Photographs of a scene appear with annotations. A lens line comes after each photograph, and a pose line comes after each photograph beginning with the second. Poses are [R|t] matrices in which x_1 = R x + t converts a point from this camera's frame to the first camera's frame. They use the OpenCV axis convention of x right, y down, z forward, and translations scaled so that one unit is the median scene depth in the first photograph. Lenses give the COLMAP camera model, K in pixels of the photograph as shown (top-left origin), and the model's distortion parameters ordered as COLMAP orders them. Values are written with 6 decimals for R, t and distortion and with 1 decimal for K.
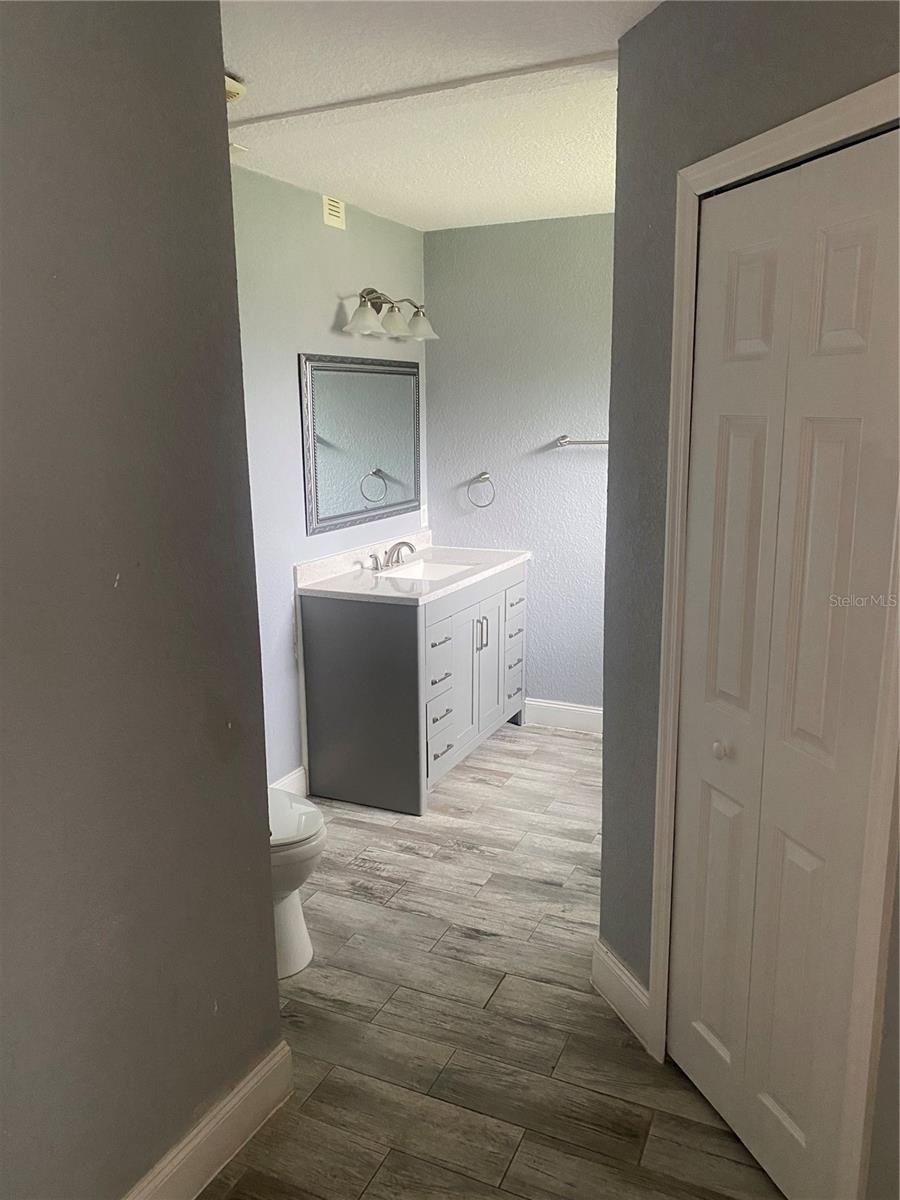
lens RADIAL K [[898.6, 0, 450.0], [0, 898.6, 600.0], [0, 0, 1]] dist [-0.007857, 0.003050]
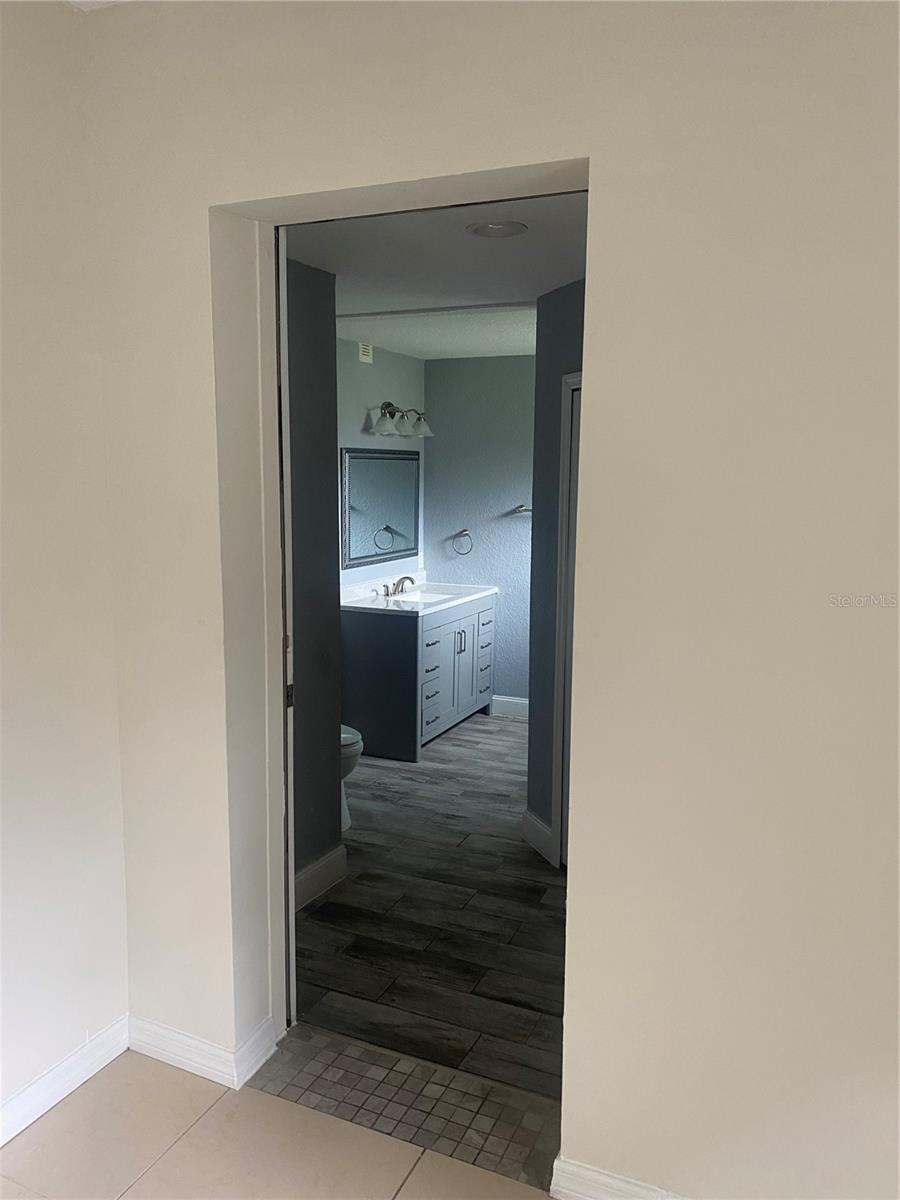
lens RADIAL K [[915.5, 0, 450.0], [0, 915.5, 600.0], [0, 0, 1]] dist [-0.074724, -0.003668]
pose [[0.999715, 0.017890, 0.015783, -0.006159], [-0.016772, 0.997522, -0.068328, 0.074968], [-0.016966, 0.068044, 0.997538, -0.475183]]
